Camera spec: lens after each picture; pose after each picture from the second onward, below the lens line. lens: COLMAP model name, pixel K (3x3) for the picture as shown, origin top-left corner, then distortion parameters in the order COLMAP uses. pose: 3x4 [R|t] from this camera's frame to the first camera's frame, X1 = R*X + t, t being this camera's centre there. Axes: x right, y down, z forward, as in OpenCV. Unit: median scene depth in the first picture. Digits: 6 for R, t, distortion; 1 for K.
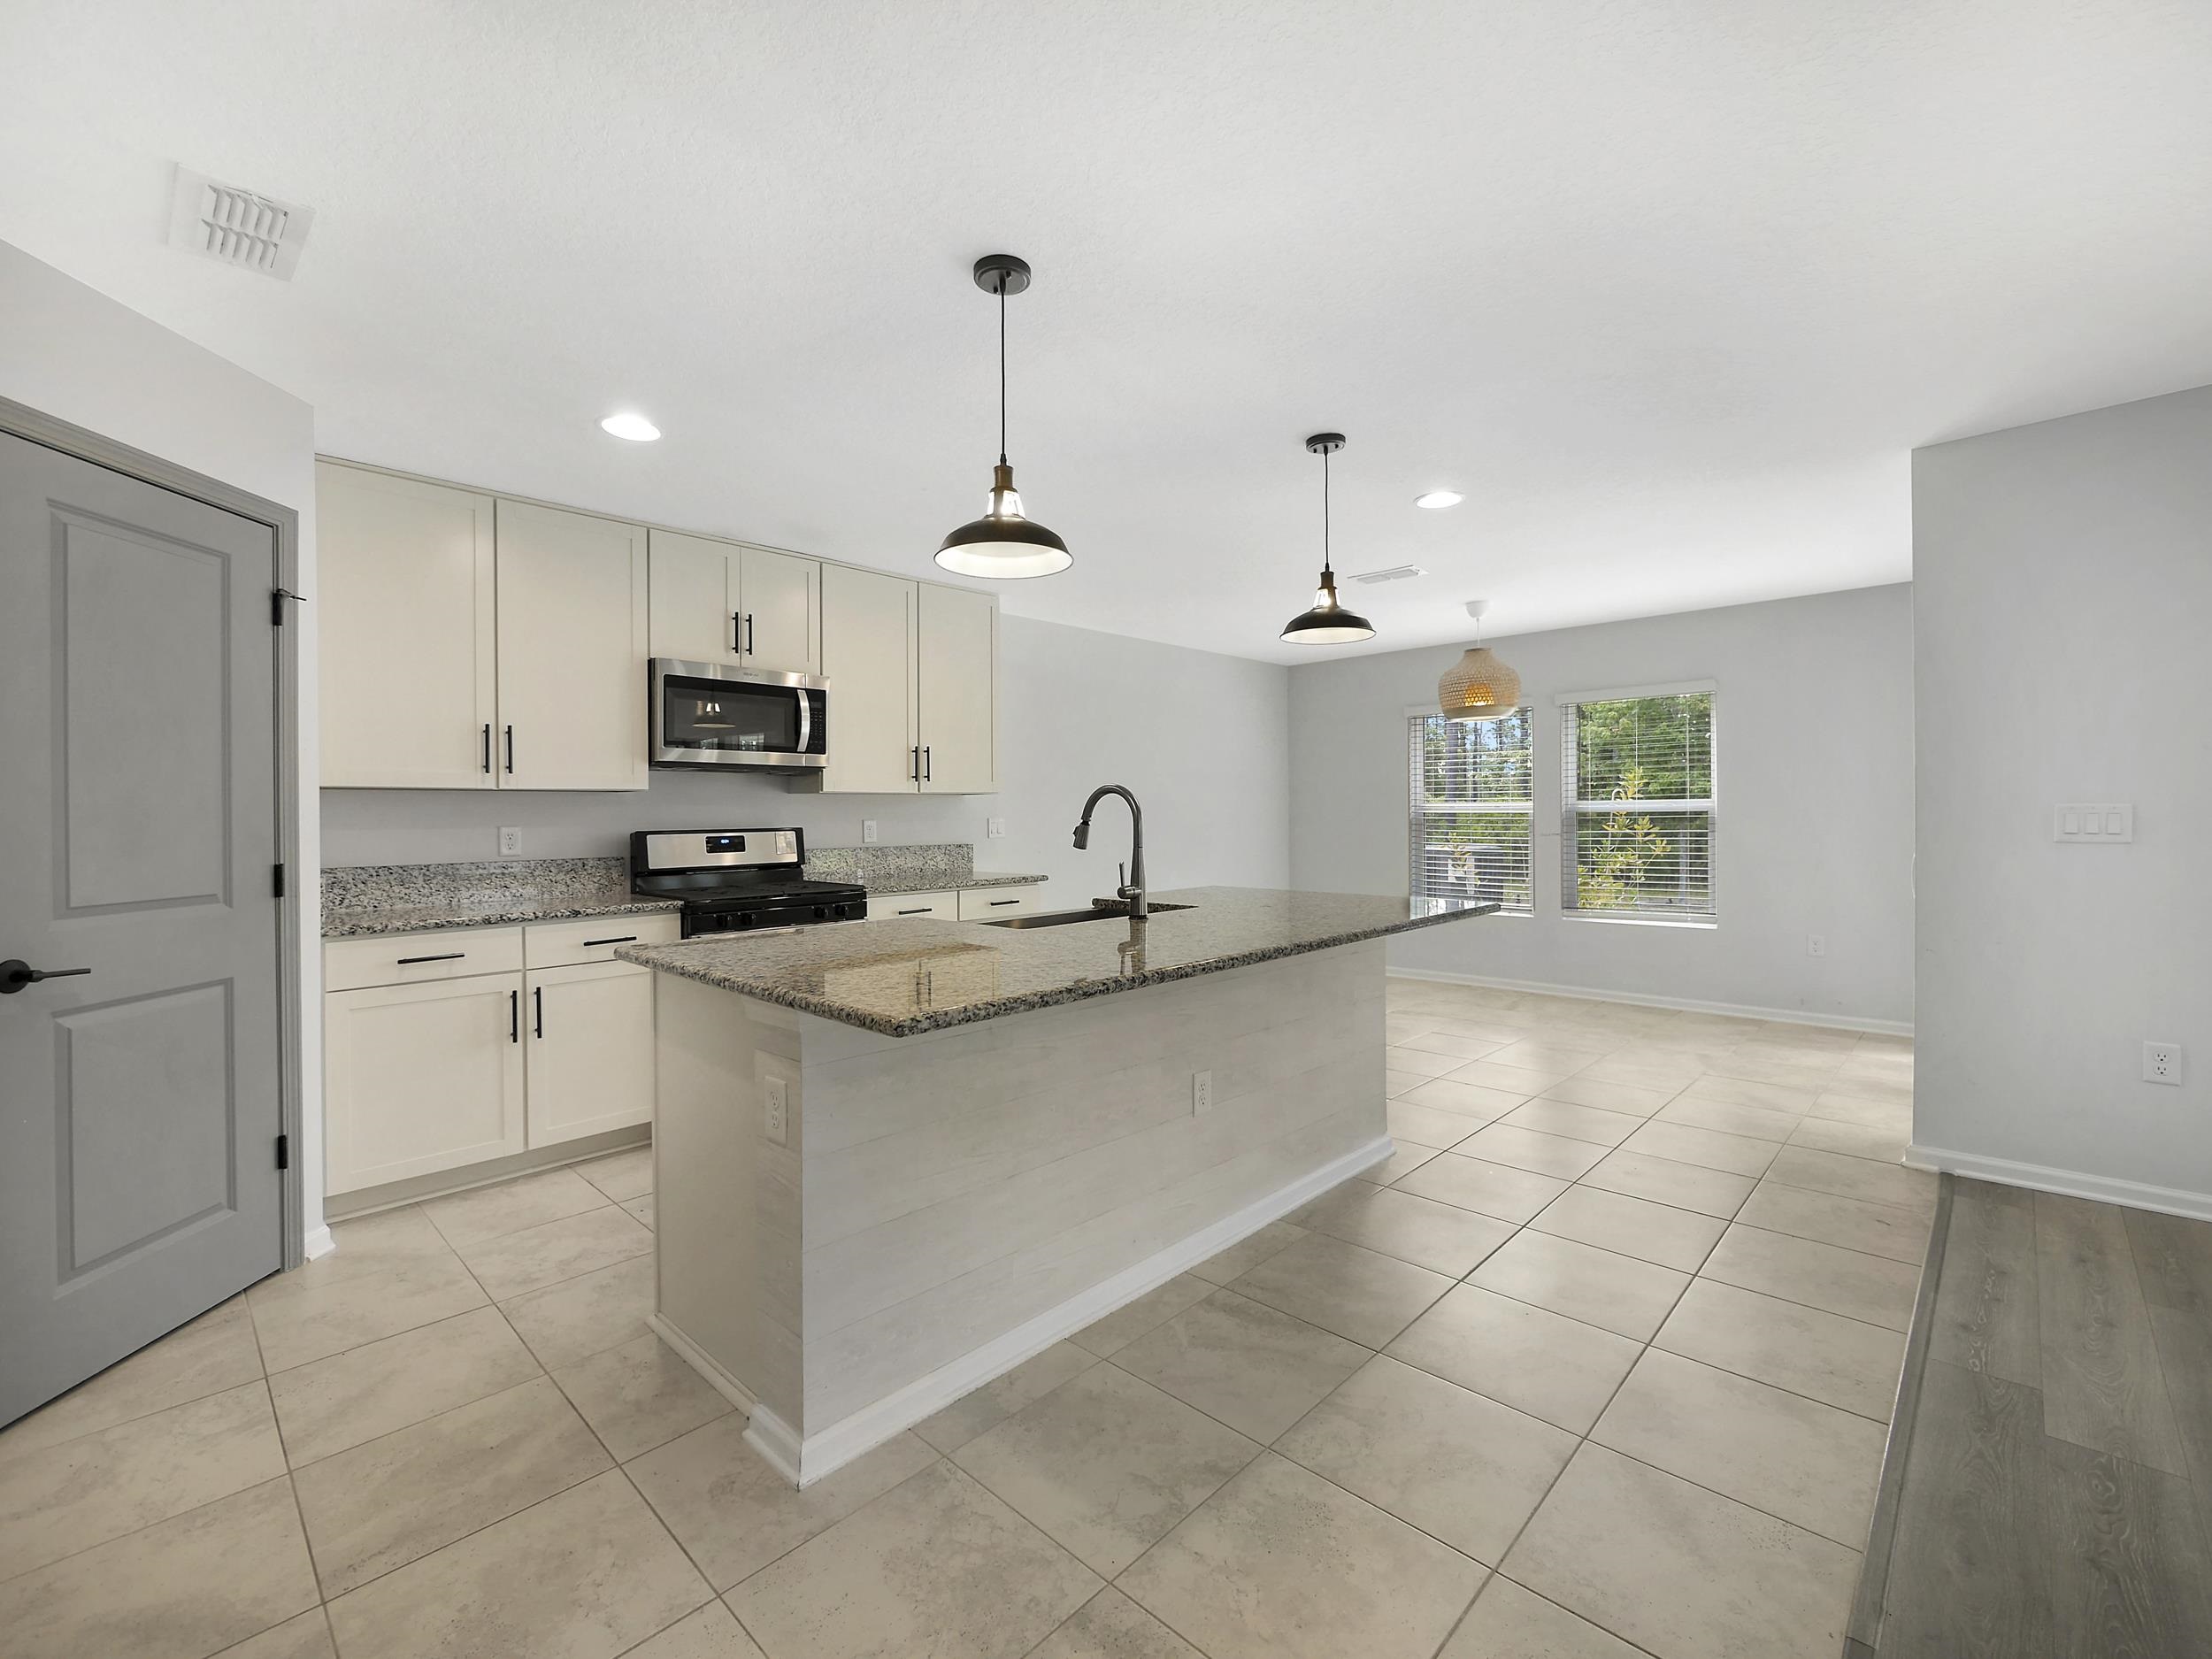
lens RADIAL K [[941.7, 0, 1116.2], [0, 941.7, 817.0], [0, 0, 1]] dist [-0.001812, -0.000142]
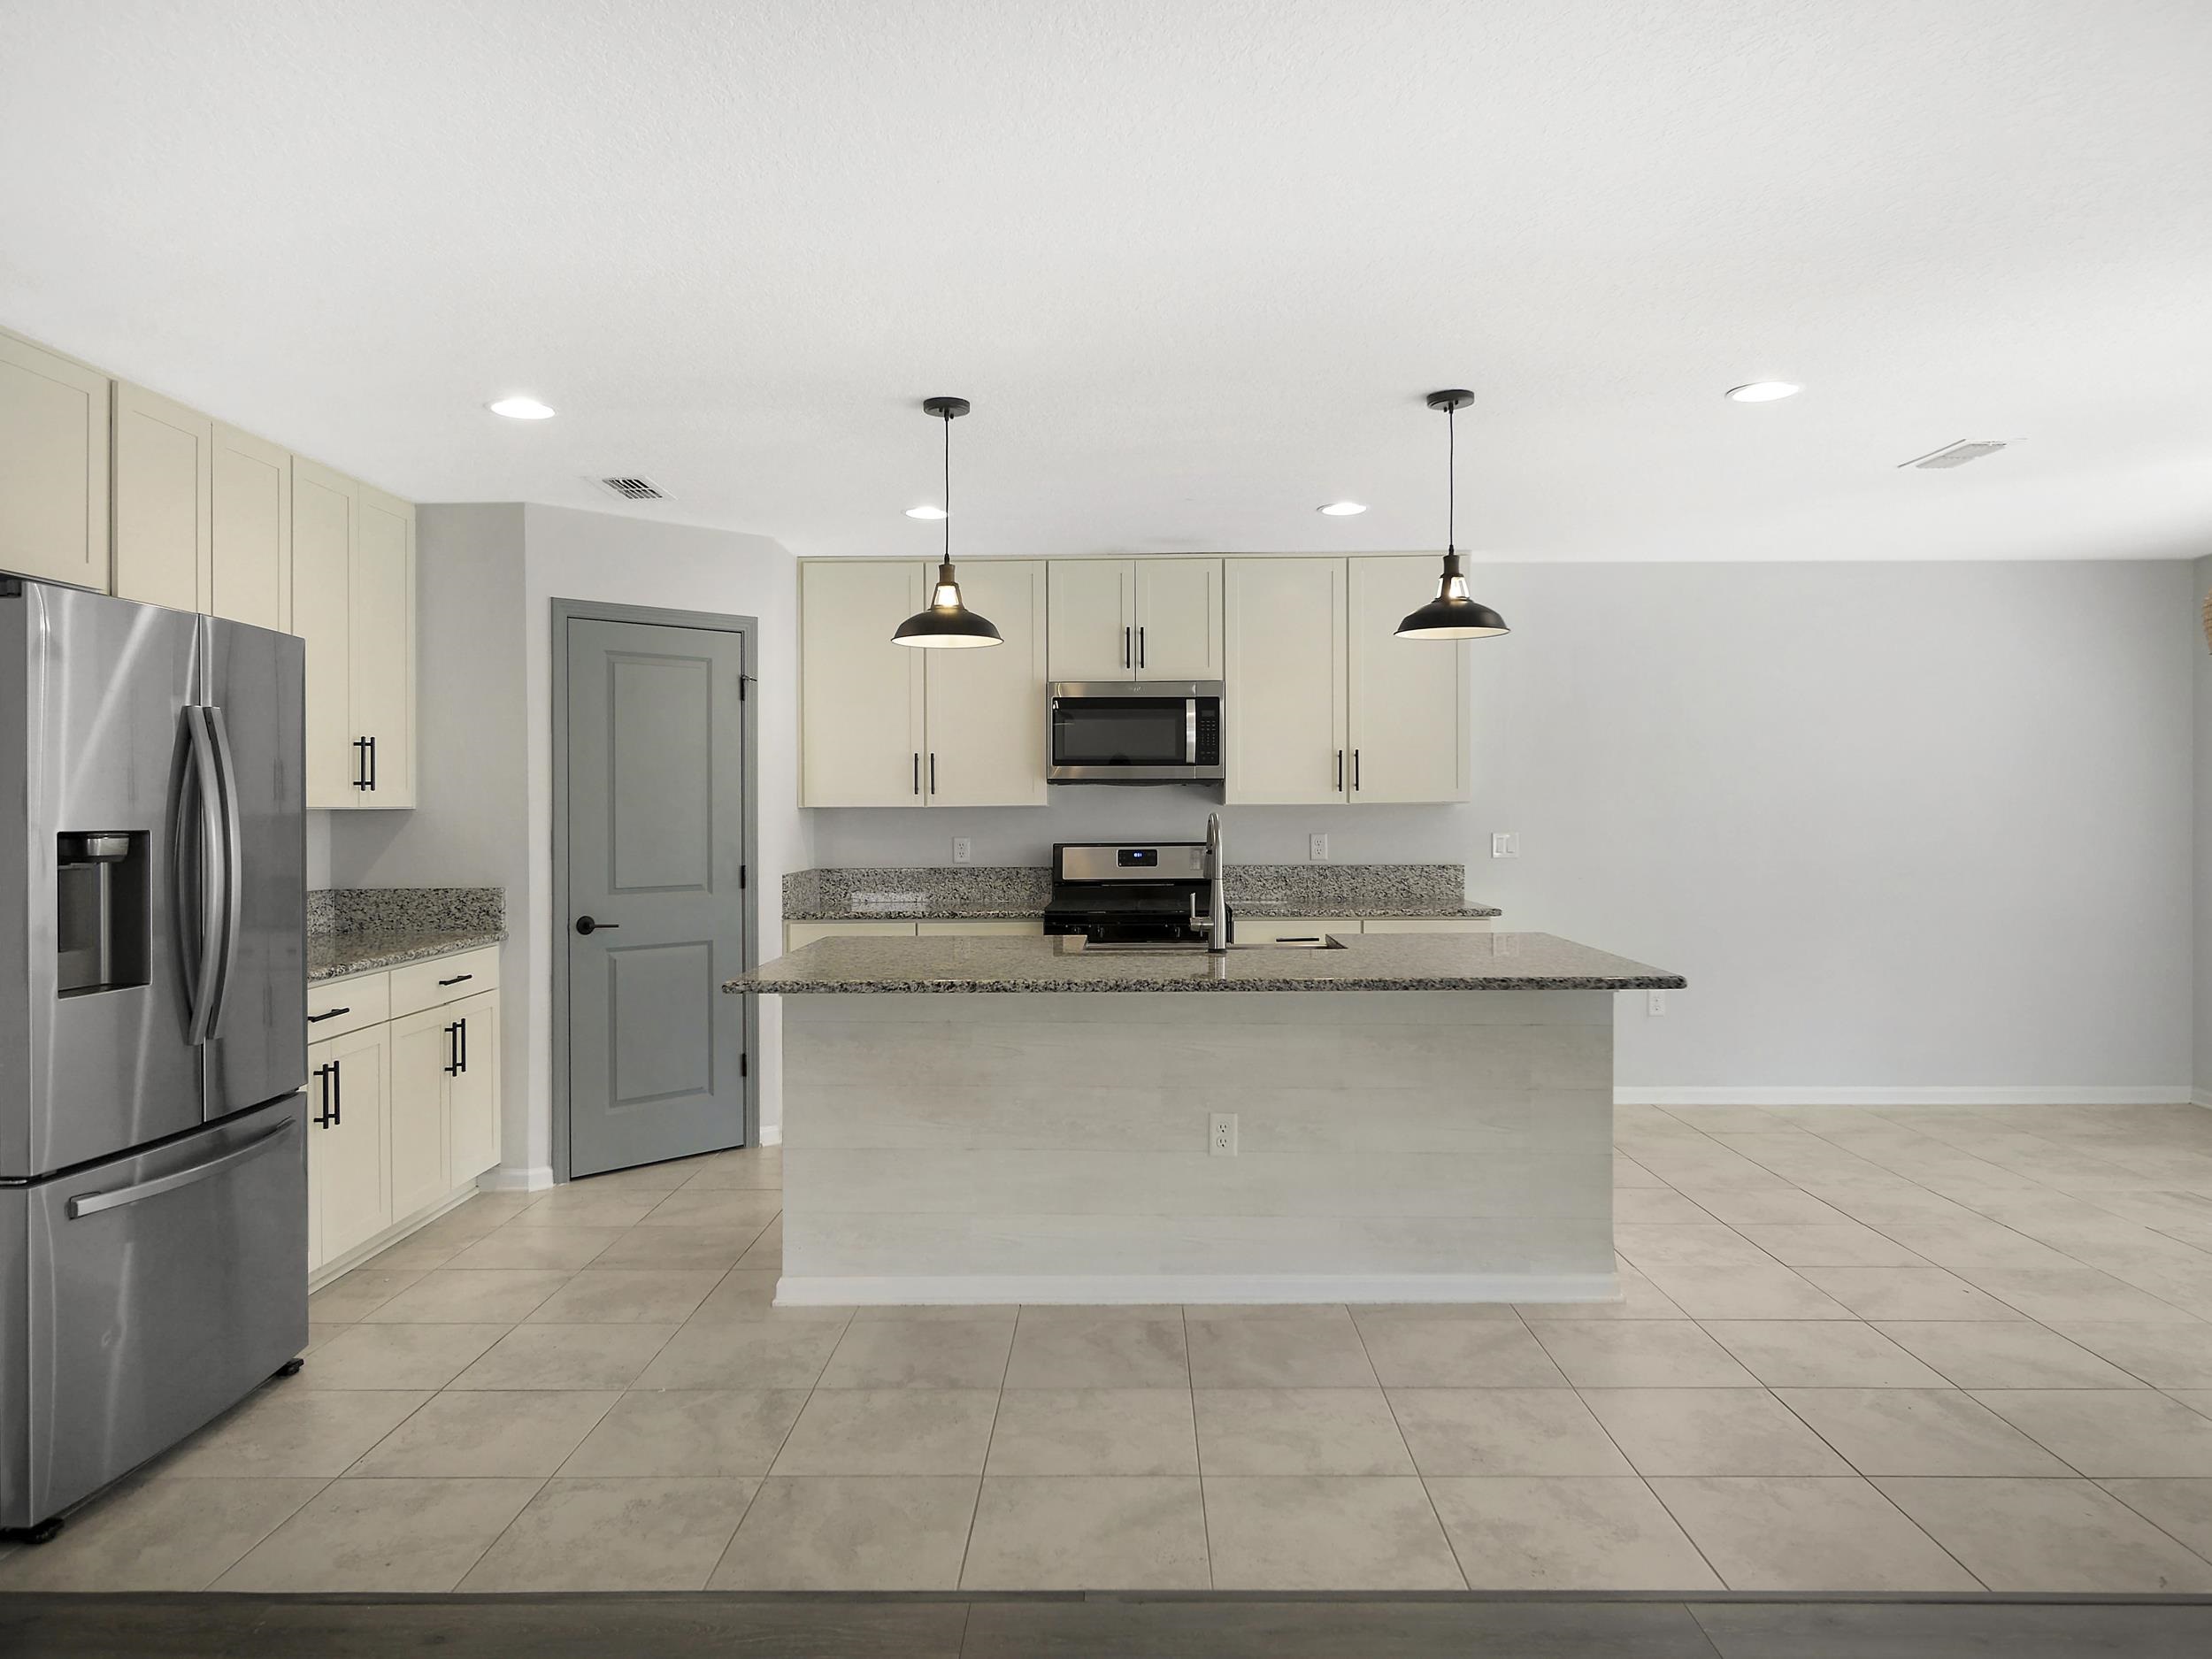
lens RADIAL K [[1453.4, 0, 1107.0], [0, 1453.4, 812.8], [0, 0, 1]] dist [0.003224, 0.002246]
pose [[0.677977, 0.008780, -0.735031, 0.782593], [-0.003040, 0.999954, 0.009140, -0.037039], [0.735077, -0.003962, 0.677972, -0.072615]]
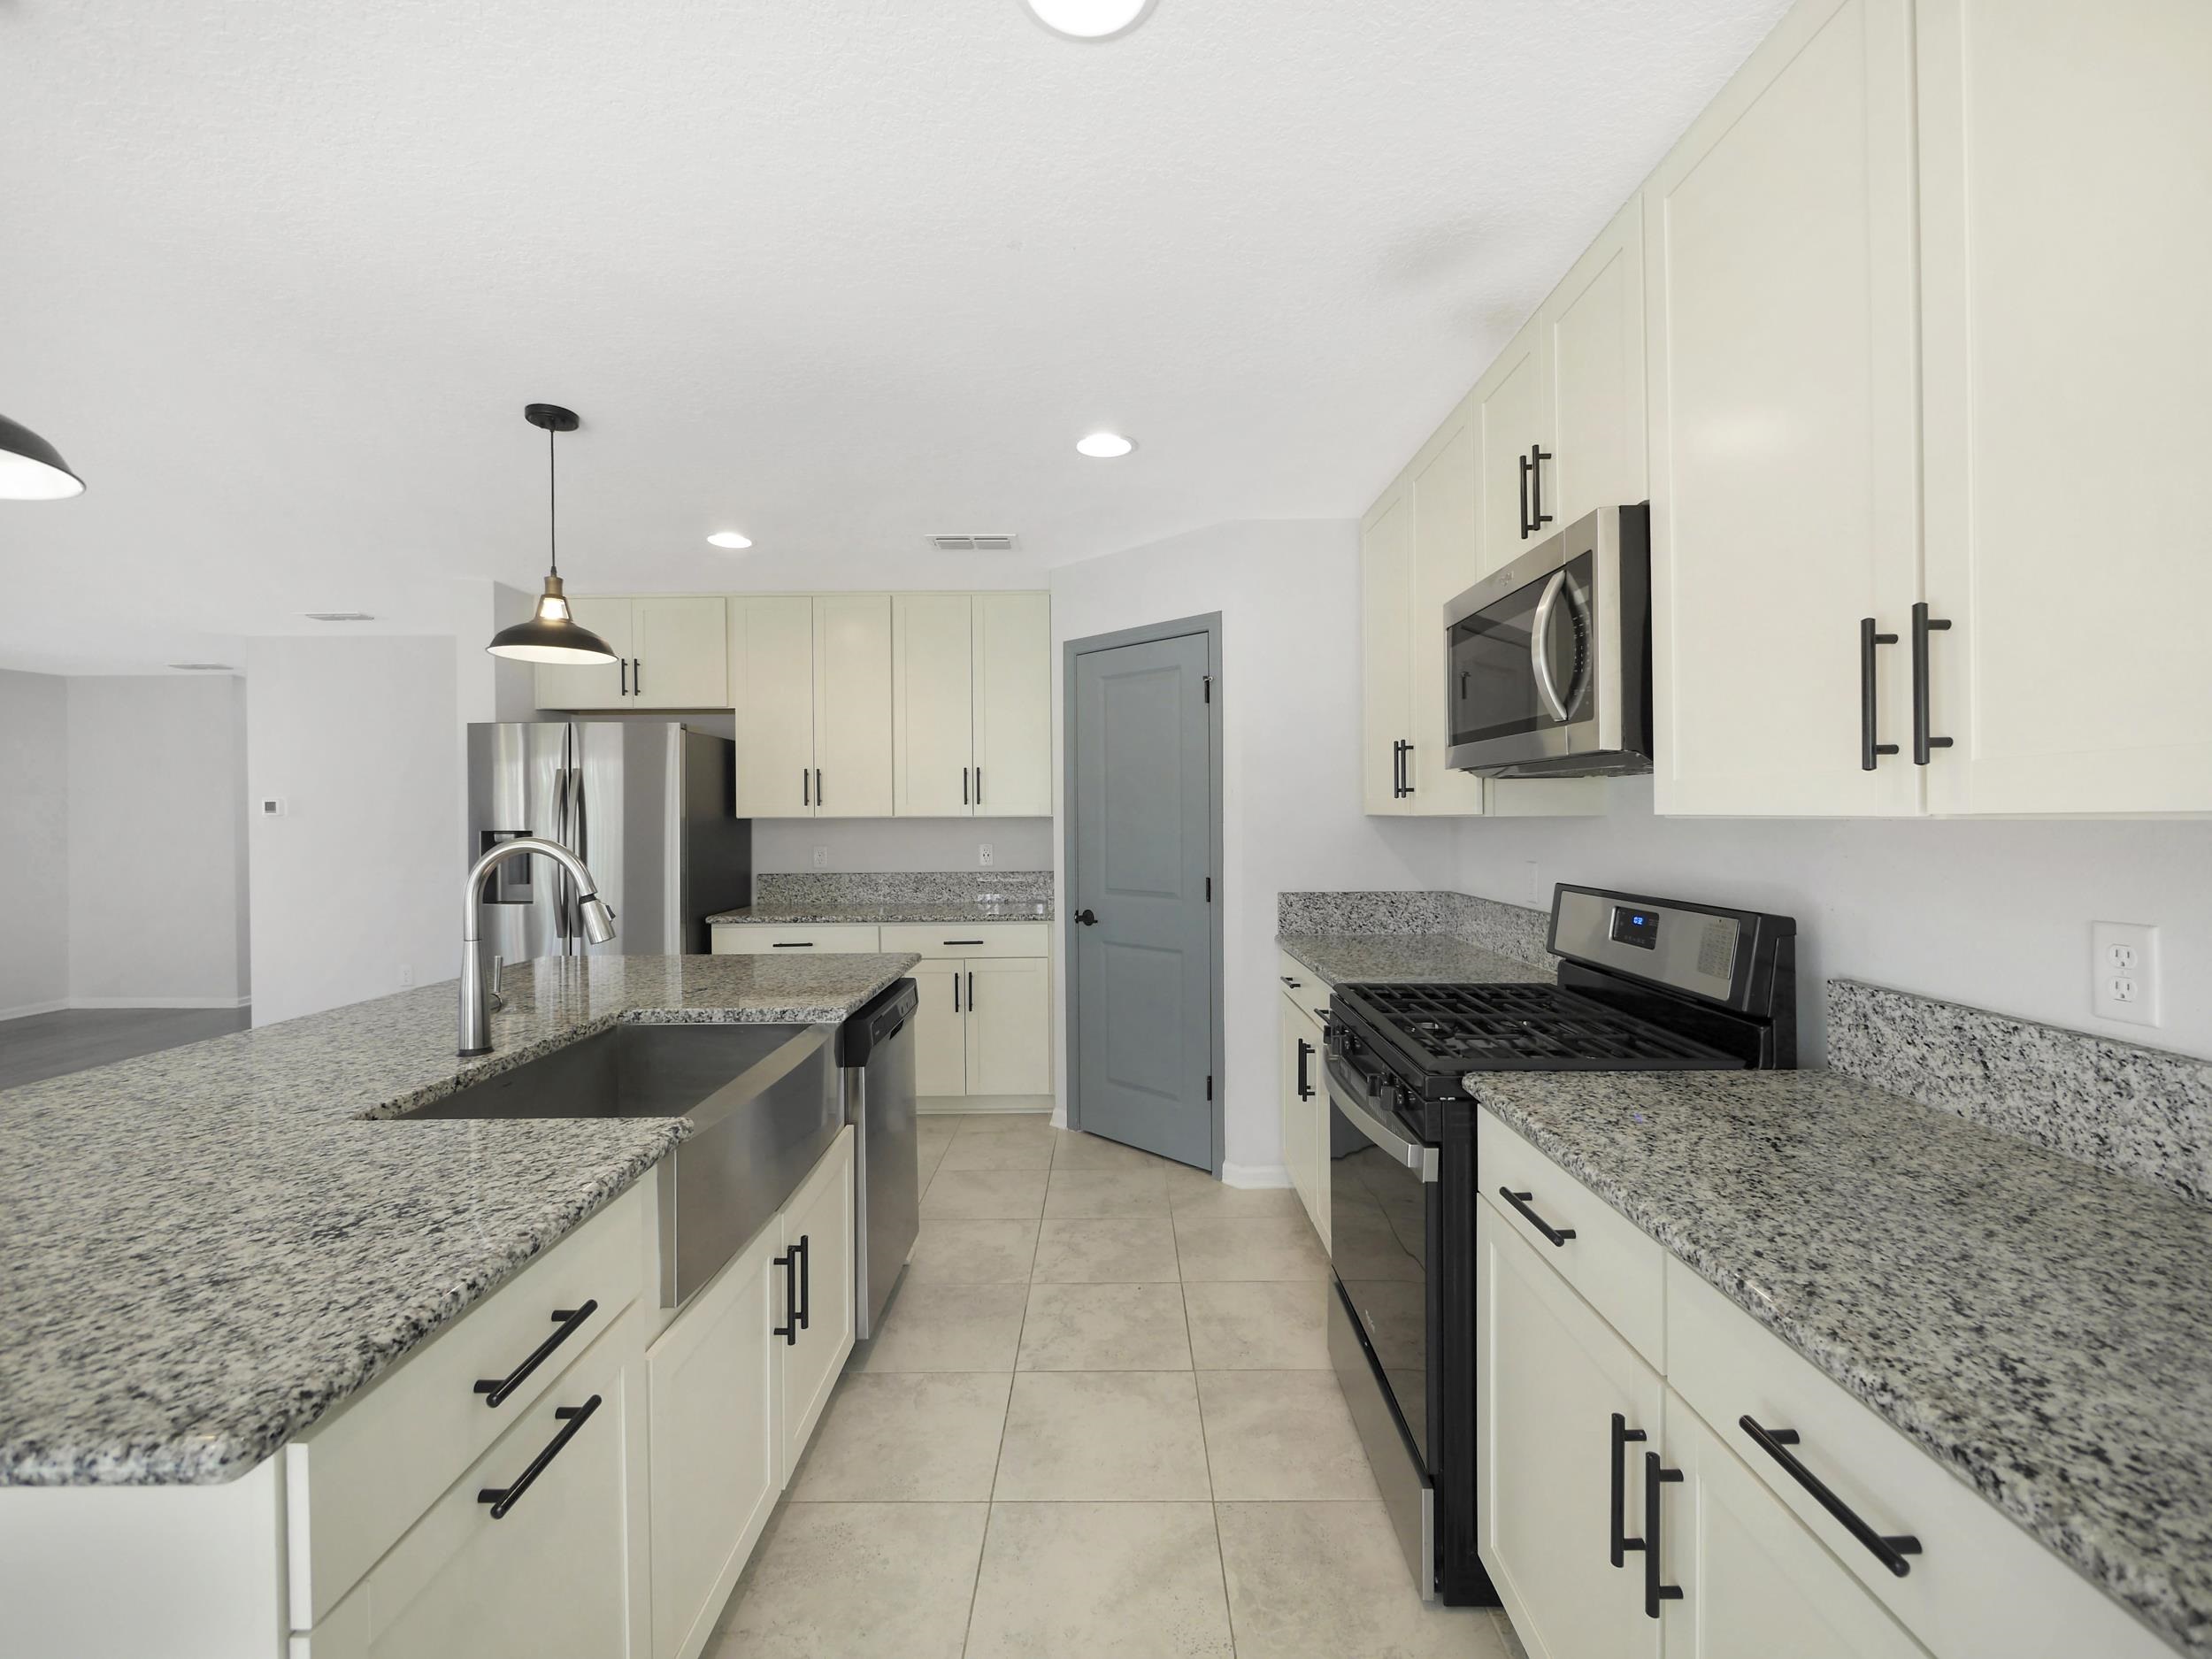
lens RADIAL K [[941.7, 0, 1116.2], [0, 941.7, 817.0], [0, 0, 1]] dist [-0.001812, -0.000142]
pose [[-0.722228, 0.015139, -0.691490, 0.109611], [0.010426, 0.999885, 0.011002, -0.038648], [0.691577, 0.000736, -0.722302, 1.313742]]
